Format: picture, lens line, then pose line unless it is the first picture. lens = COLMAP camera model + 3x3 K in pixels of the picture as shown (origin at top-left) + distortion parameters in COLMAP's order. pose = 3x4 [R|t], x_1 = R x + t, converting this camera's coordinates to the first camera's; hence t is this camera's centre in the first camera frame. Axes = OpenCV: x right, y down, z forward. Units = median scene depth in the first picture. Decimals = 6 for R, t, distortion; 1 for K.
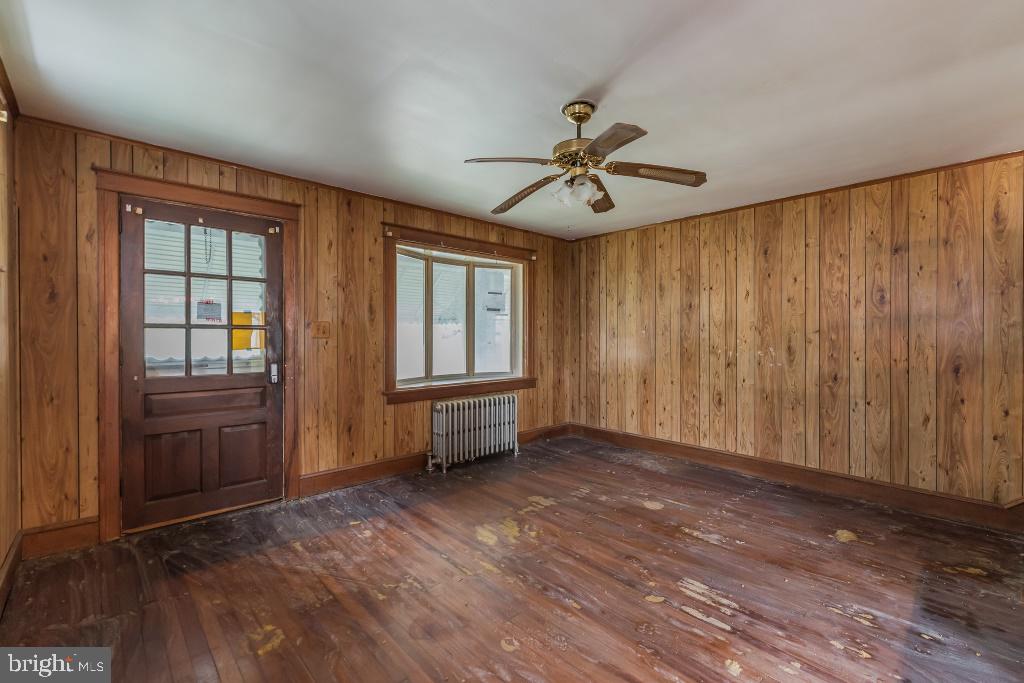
lens RADIAL K [[443.8, 0, 523.6], [0, 443.8, 339.7], [0, 0, 1]] dist [-0.000252, -0.000116]
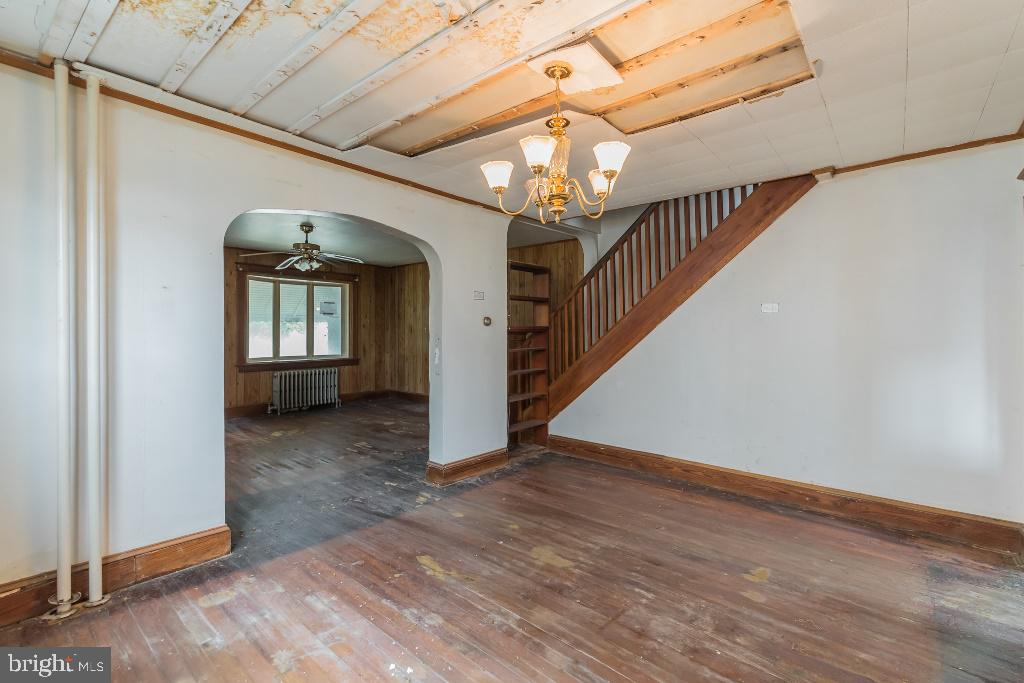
lens RADIAL K [[446.3, 0, 525.4], [0, 446.3, 336.6], [0, 0, 1]] dist [0.005533, -0.000022]
pose [[0.993423, -0.001408, 0.114494, 0.598365], [0.000983, 0.999992, 0.003769, 0.007835], [-0.114498, -0.003632, 0.993417, -0.831215]]
